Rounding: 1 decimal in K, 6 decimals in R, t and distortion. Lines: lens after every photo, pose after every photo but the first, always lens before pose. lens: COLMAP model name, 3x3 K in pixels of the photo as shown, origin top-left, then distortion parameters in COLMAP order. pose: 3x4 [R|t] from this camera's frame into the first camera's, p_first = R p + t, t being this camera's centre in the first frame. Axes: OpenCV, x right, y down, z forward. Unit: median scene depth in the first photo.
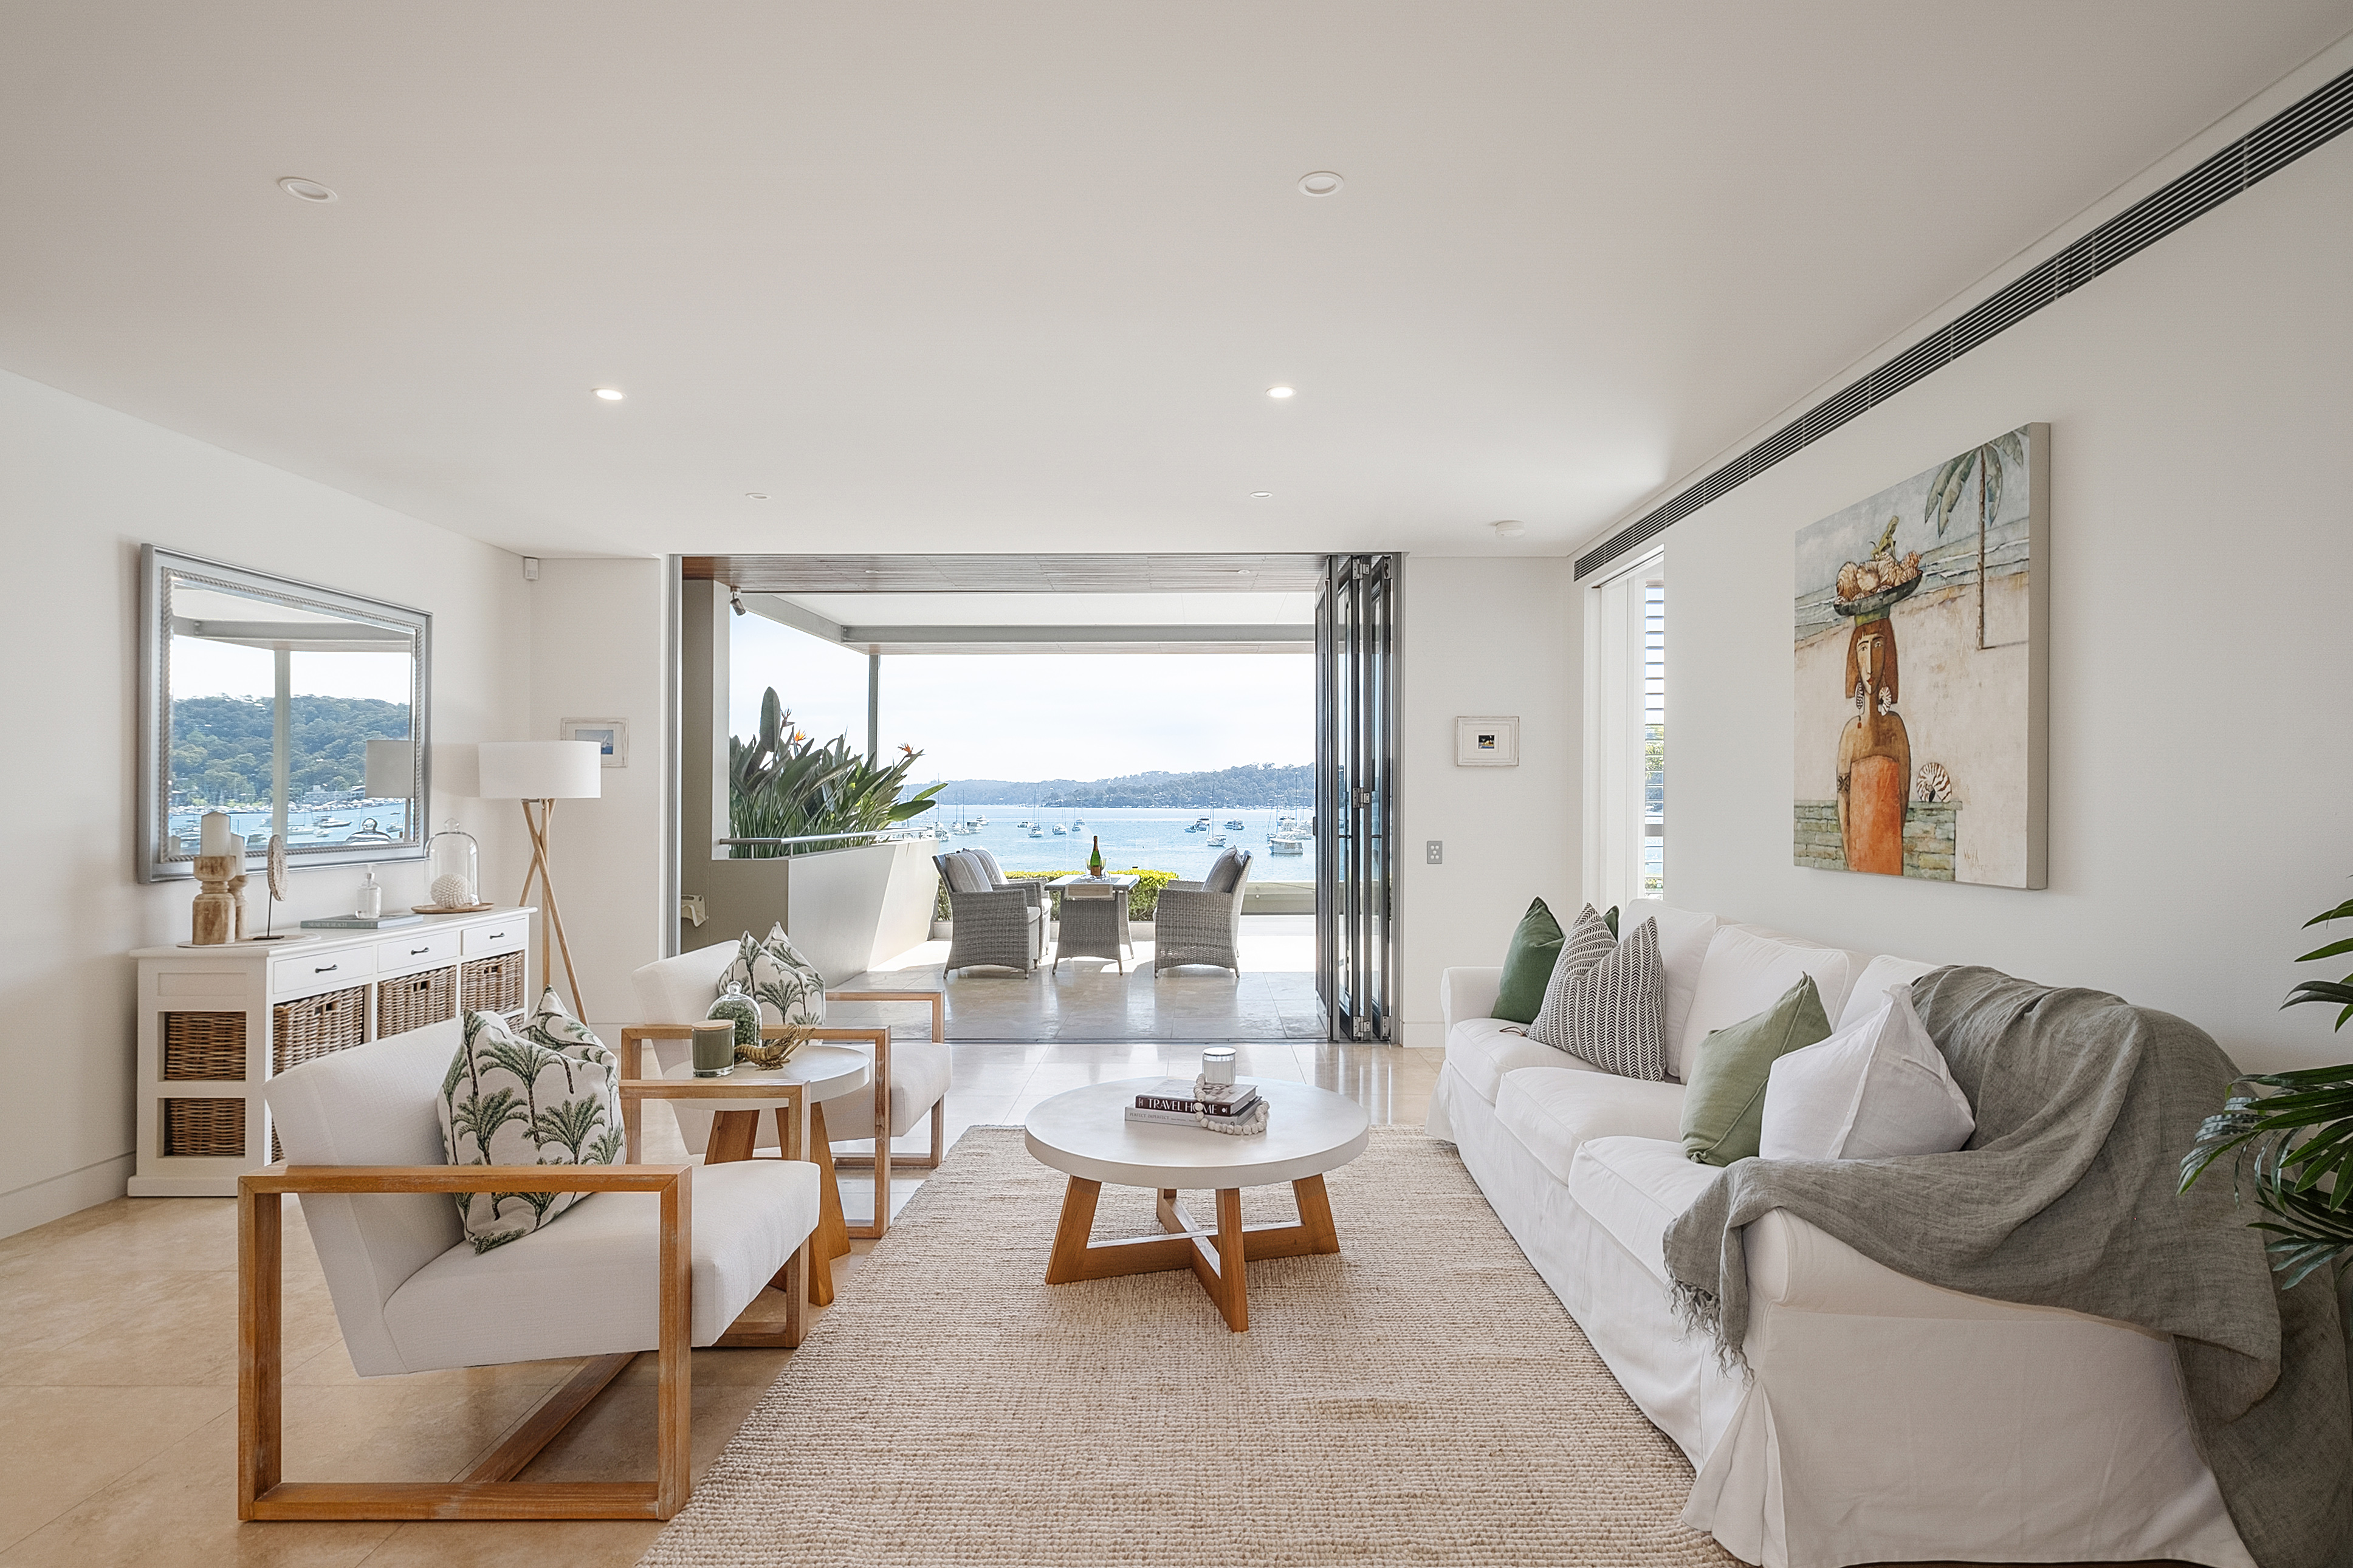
lens RADIAL K [[1249.9, 0, 1176.5], [0, 1249.9, 784.0], [0, 0, 1]] dist [0.014278, 0.000076]
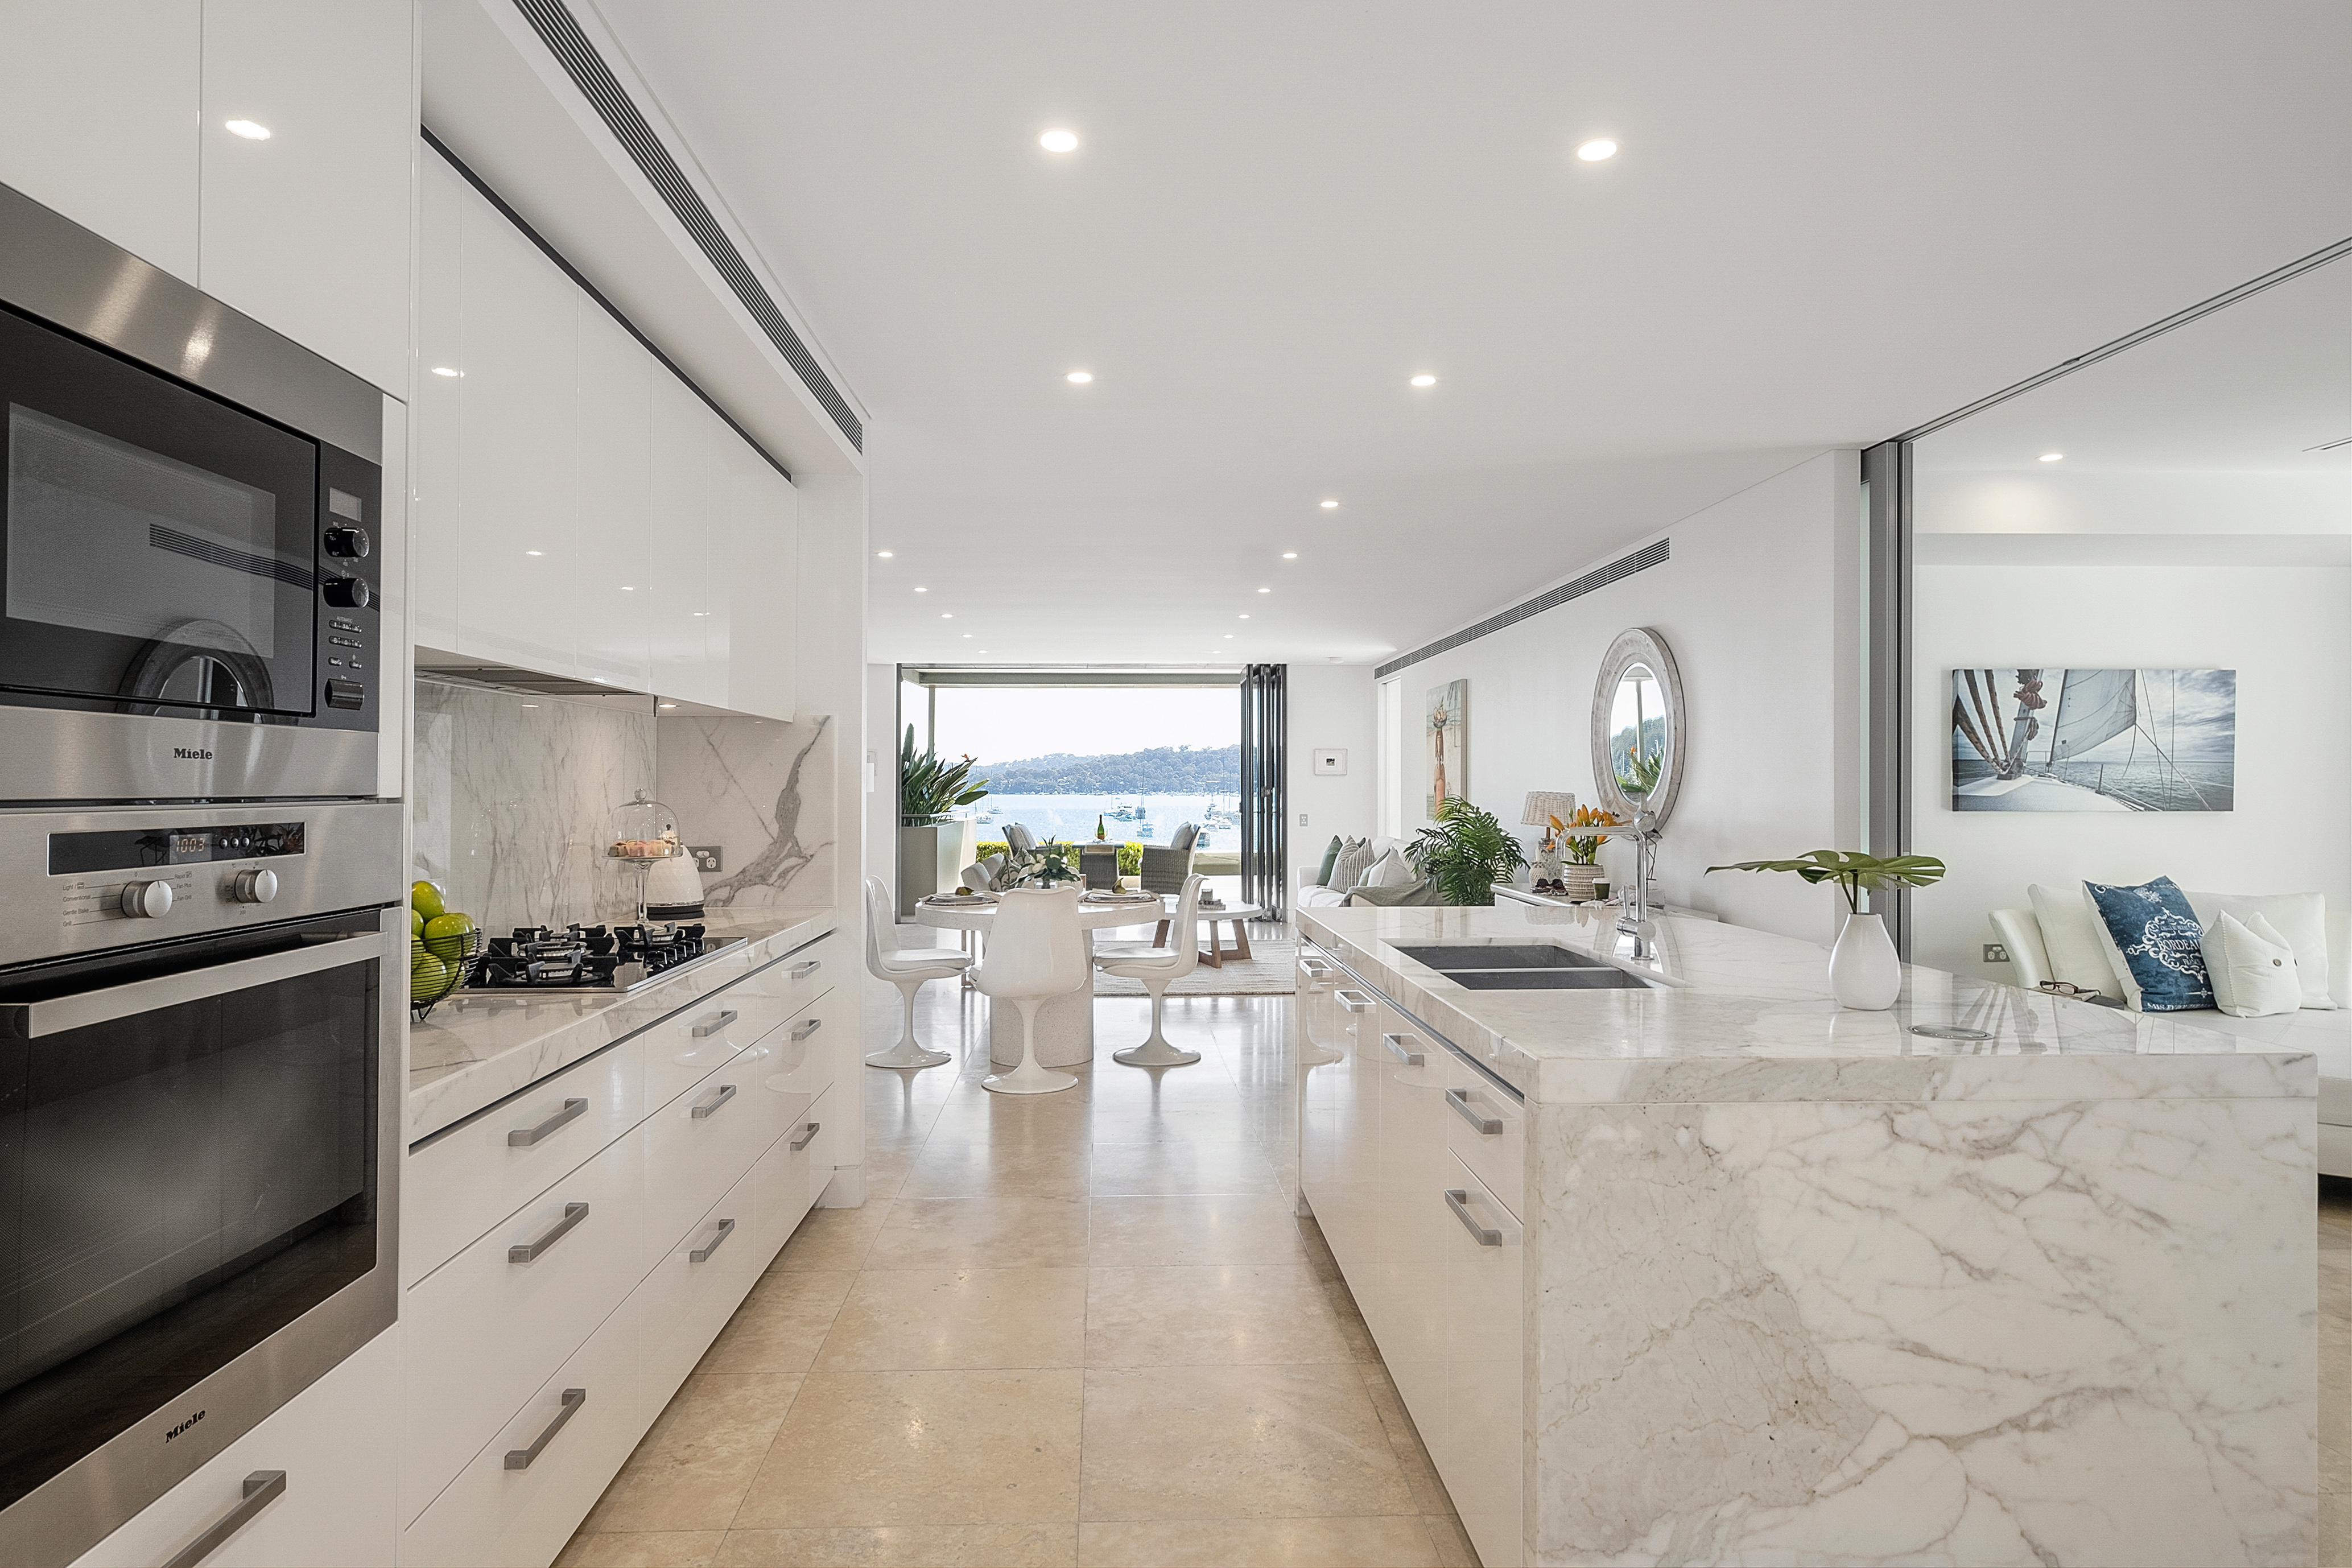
lens RADIAL K [[1401.4, 0, 1176.0], [0, 1401.4, 784.0], [0, 0, 1]] dist [-0.000072, 0.000014]
pose [[0.997693, -0.001433, 0.067869, -0.215799], [0.000626, 0.999929, 0.011908, -0.041547], [-0.067881, -0.011838, 0.997623, -1.815083]]
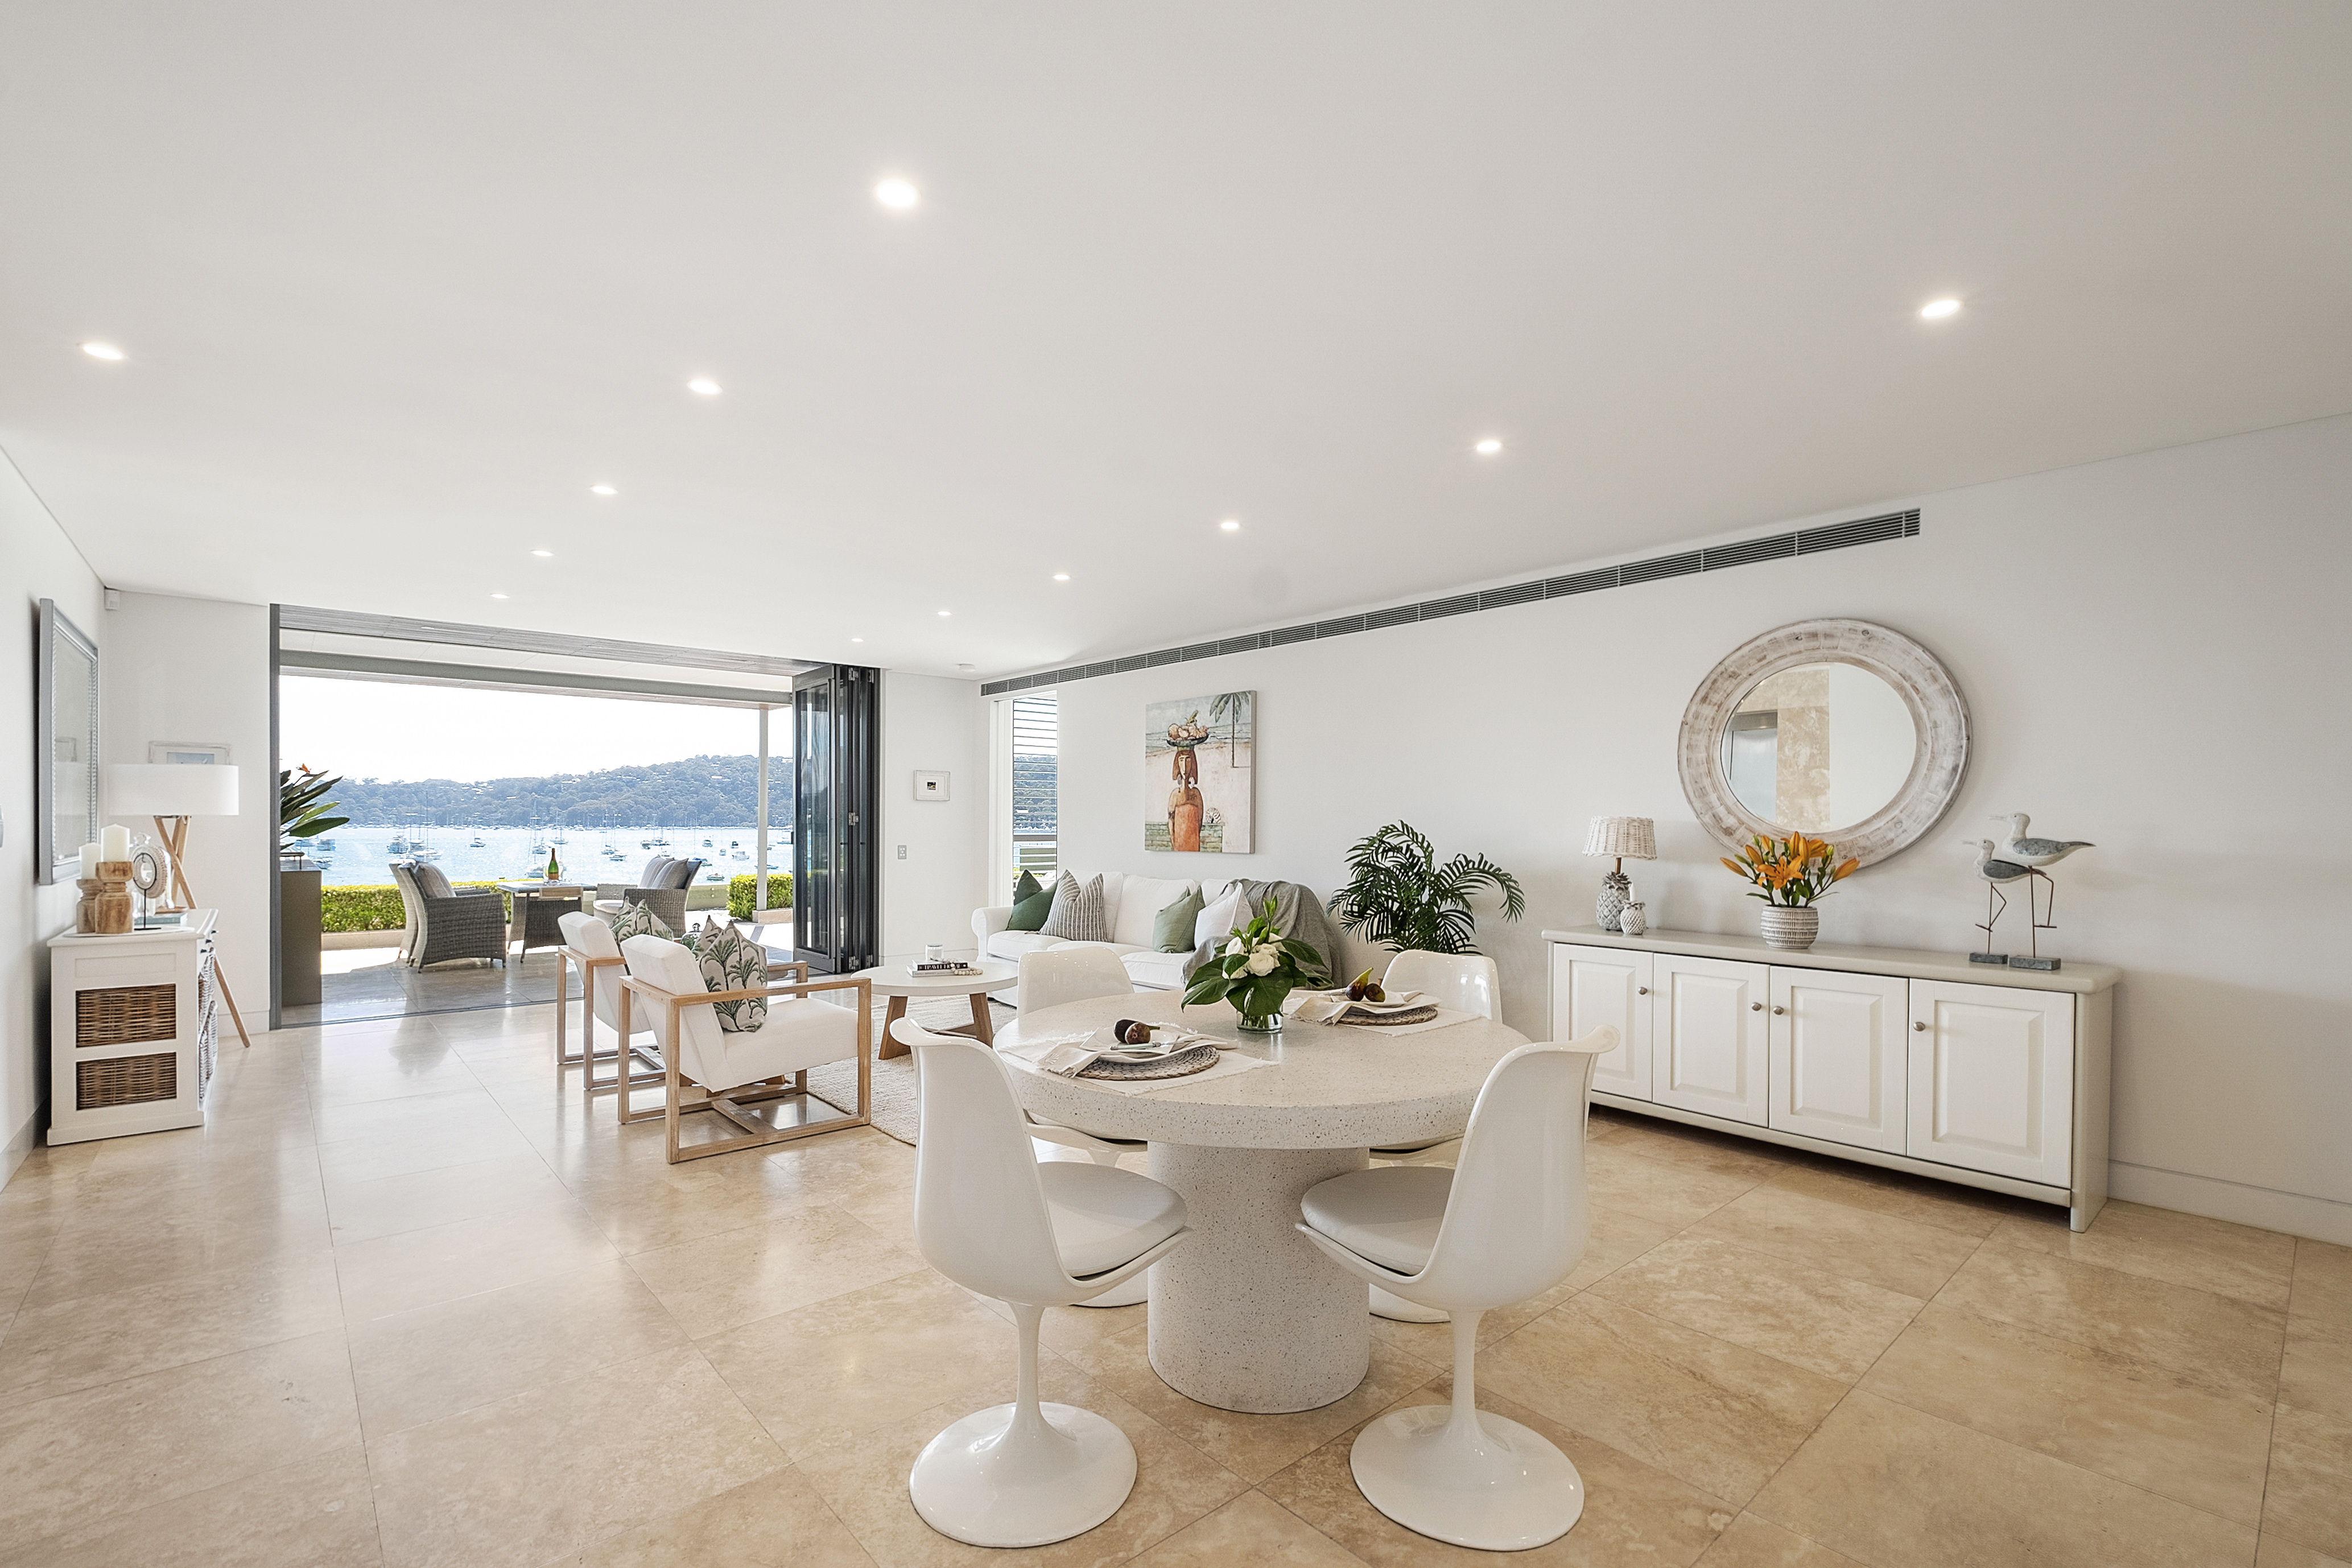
lens RADIAL K [[1045.4, 0, 1240.6], [0, 1045.4, 829.4], [0, 0, 1]] dist [-0.002171, -0.000140]
pose [[0.720670, -0.000719, 0.693278, -0.693878], [-0.014433, 0.999767, 0.016041, -0.006556], [-0.693128, -0.021567, 0.720491, -0.491639]]
